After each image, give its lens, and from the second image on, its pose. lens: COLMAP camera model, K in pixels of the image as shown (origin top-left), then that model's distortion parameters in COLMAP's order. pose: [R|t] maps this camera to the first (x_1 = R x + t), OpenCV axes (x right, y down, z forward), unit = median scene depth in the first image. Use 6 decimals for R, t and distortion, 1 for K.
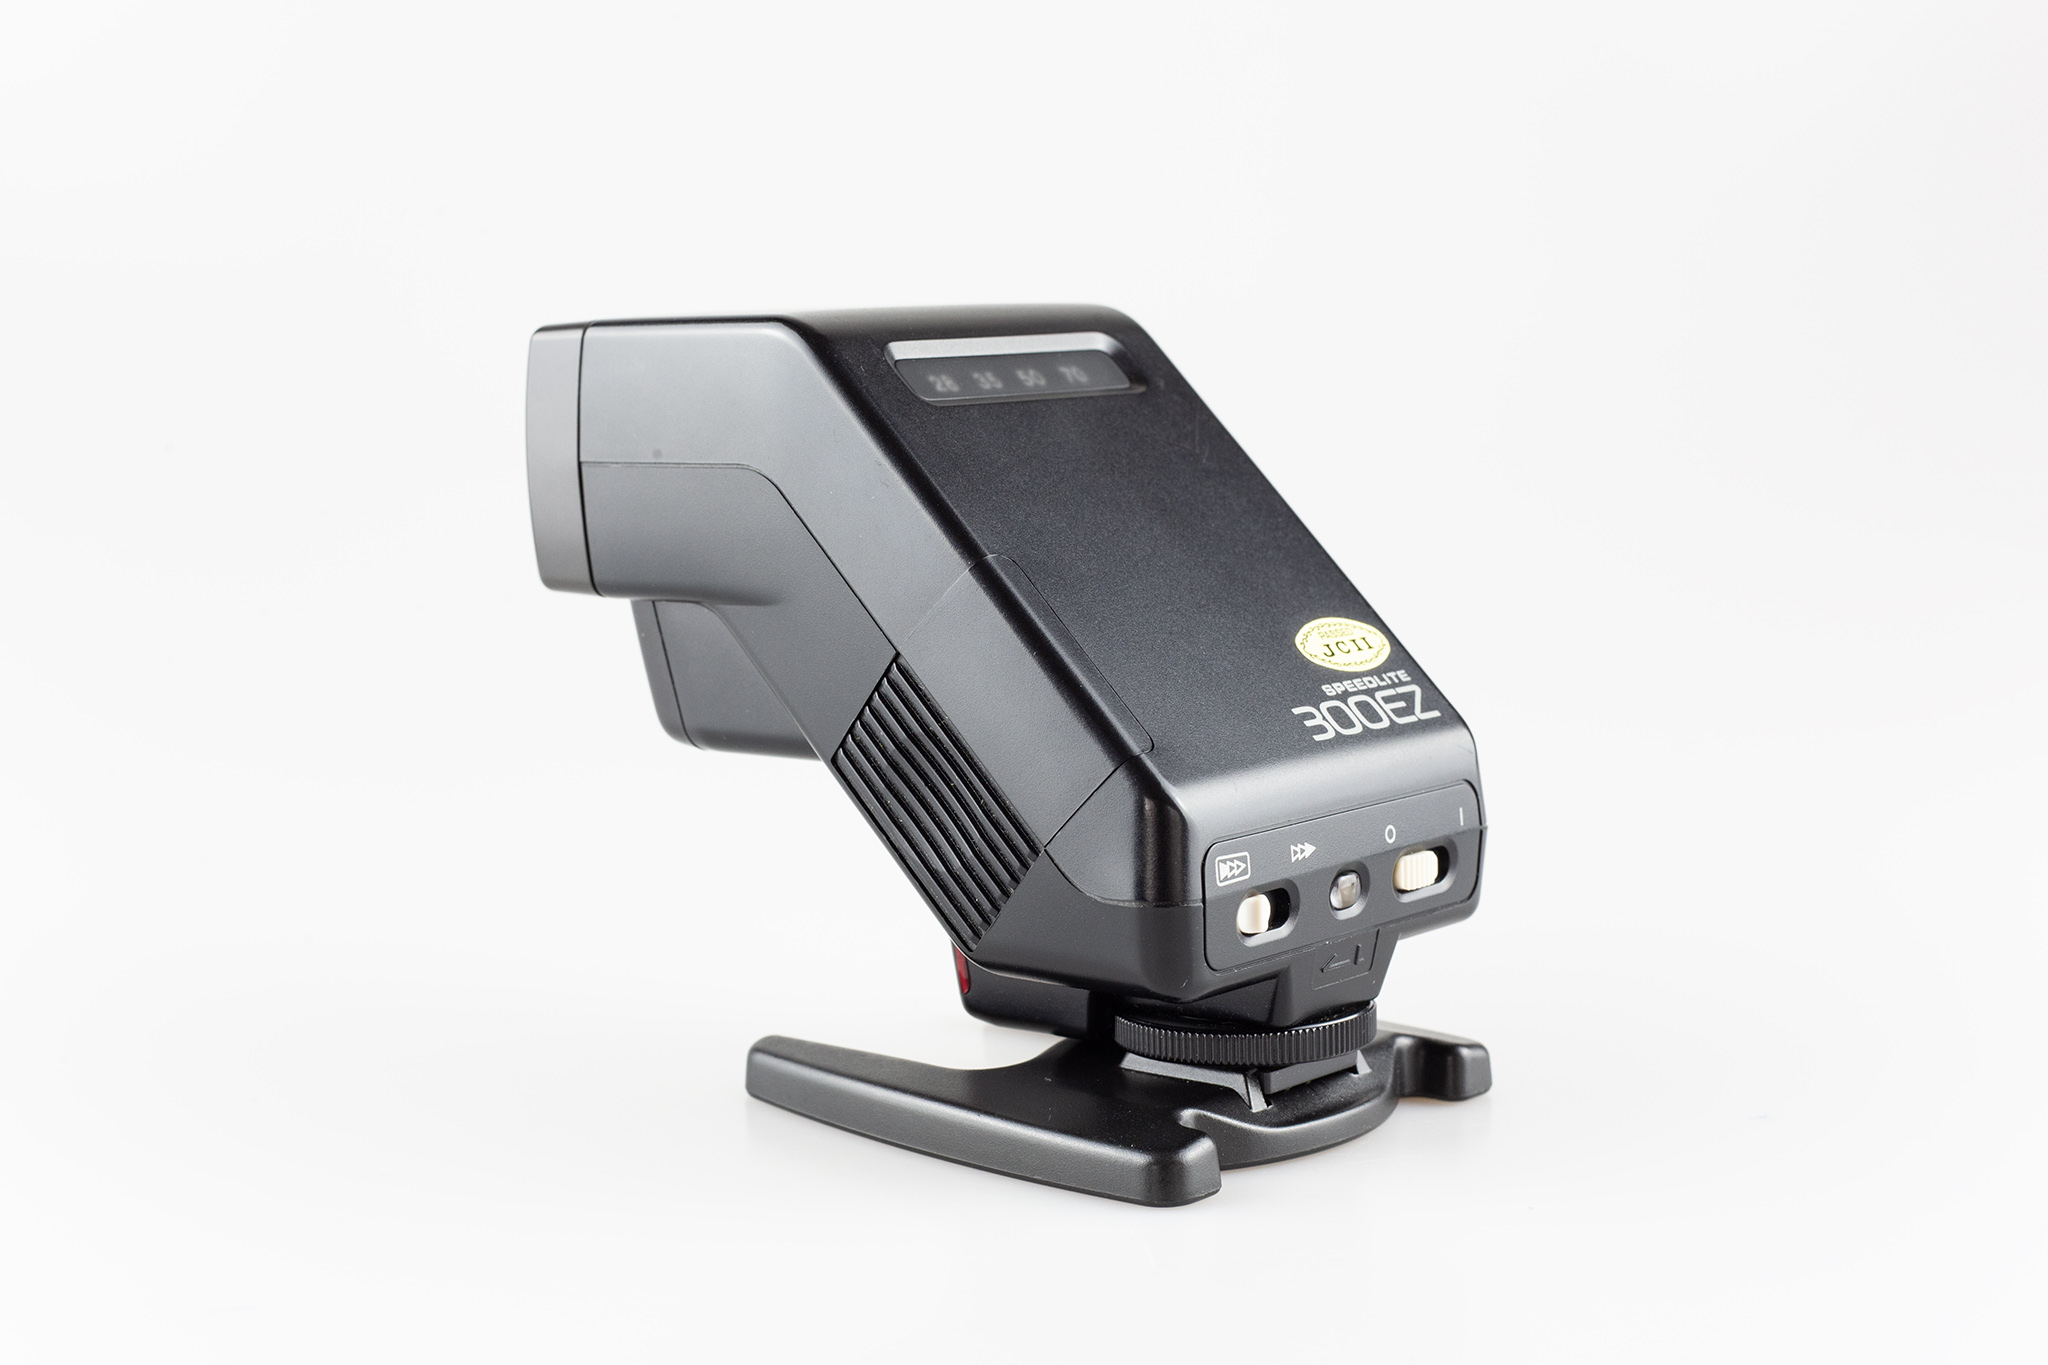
lens RADIAL K [[3072.6, 0, 1024.0], [0, 3072.6, 682.5], [0, 0, 1]] dist [-0.103903, -0.032148]
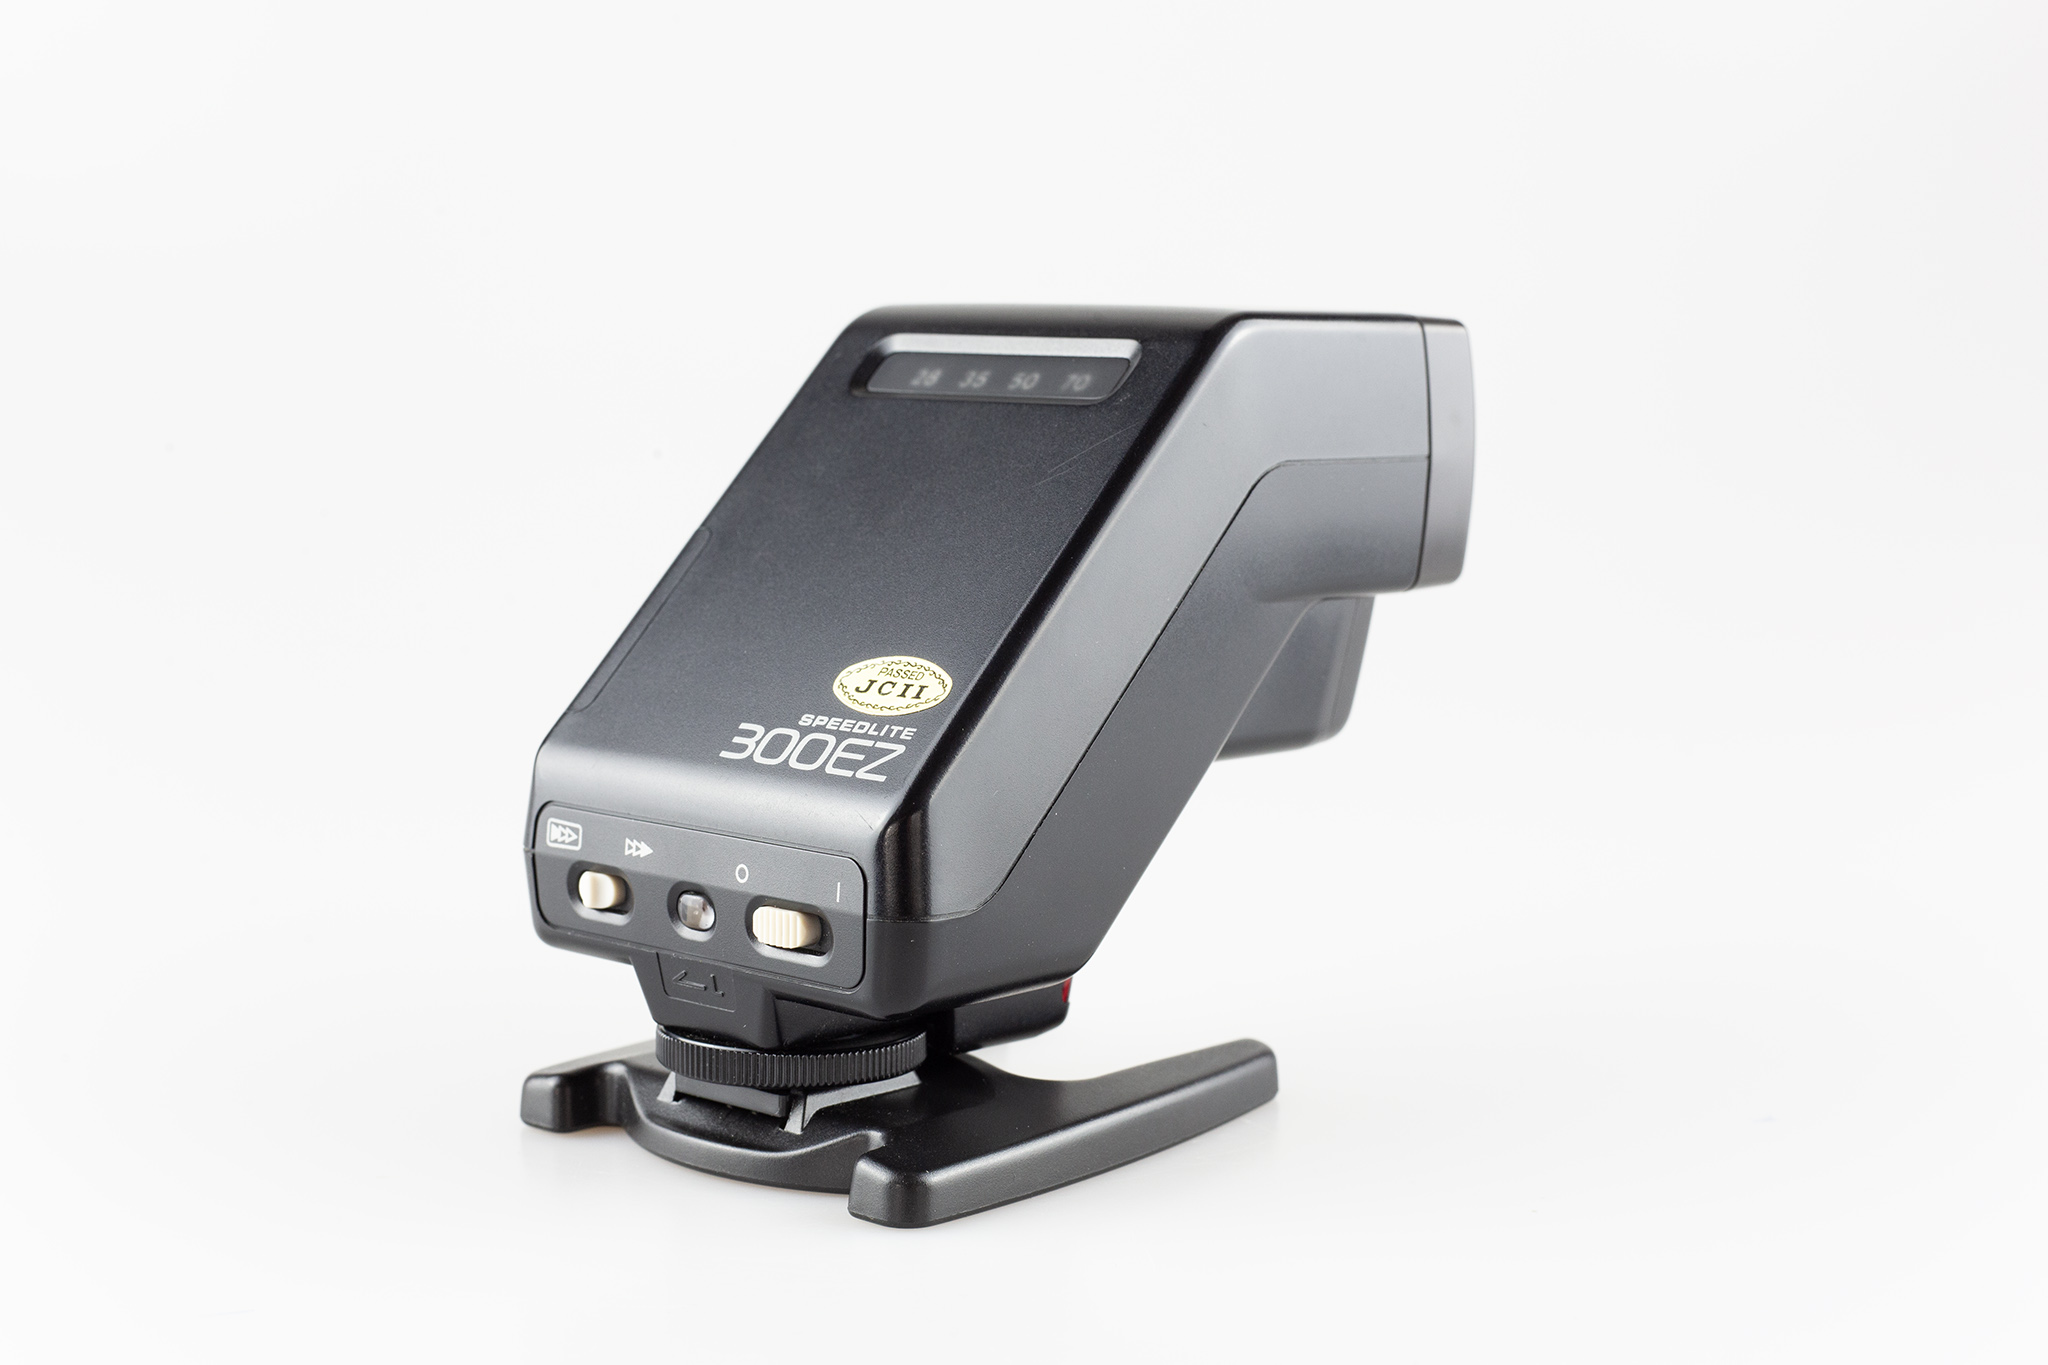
lens RADIAL K [[3072.6, 0, 1024.0], [0, 3072.6, 682.5], [0, 0, 1]] dist [-0.103903, -0.032148]
pose [[0.014108, 0.147723, -0.988928, 1.017131], [-0.139535, 0.979640, 0.144345, -0.151977], [0.990117, 0.135953, 0.034434, 1.022101]]
